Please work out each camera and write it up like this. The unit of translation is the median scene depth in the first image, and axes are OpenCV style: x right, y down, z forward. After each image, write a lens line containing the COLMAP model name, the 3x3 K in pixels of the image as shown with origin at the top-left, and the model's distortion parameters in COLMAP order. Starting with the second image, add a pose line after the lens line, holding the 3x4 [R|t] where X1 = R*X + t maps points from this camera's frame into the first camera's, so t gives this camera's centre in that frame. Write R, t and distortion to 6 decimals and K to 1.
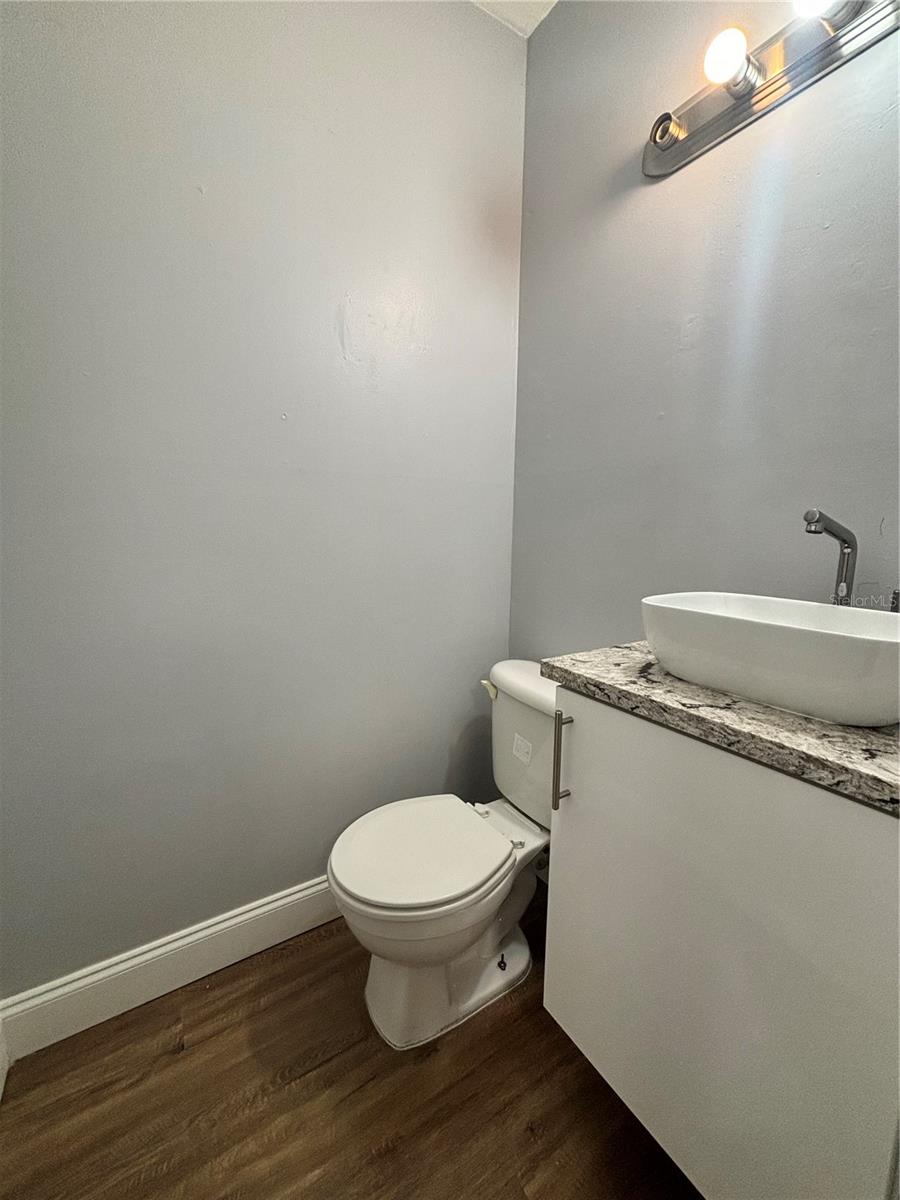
lens RADIAL K [[480.4, 0, 447.0], [0, 480.4, 600.7], [0, 0, 1]] dist [0.004187, 0.000703]
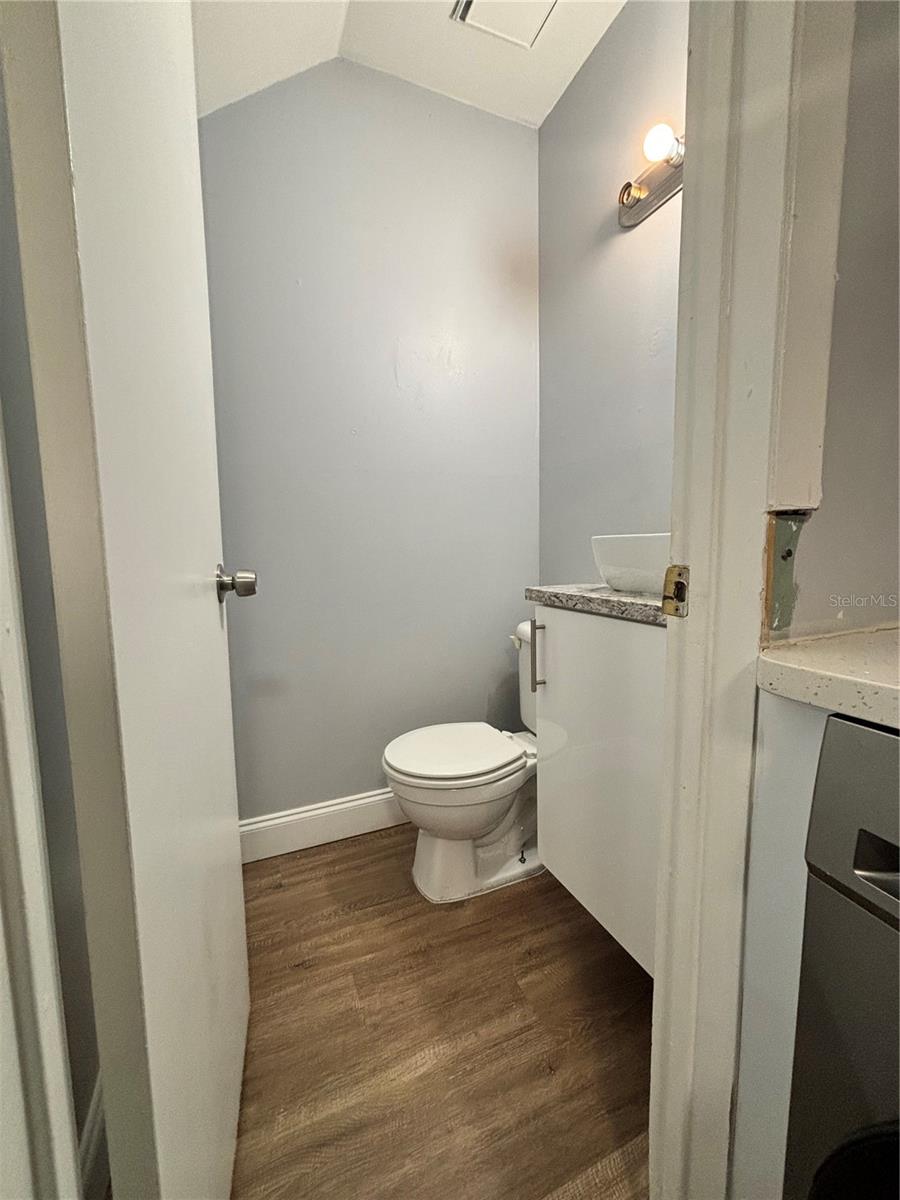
lens RADIAL K [[480.4, 0, 447.0], [0, 480.4, 600.7], [0, 0, 1]] dist [0.004187, 0.000703]
pose [[0.985557, -0.013834, -0.168781, 0.170551], [0.006446, 0.999000, -0.044240, 0.181633], [0.169224, 0.042513, 0.984660, -0.322931]]
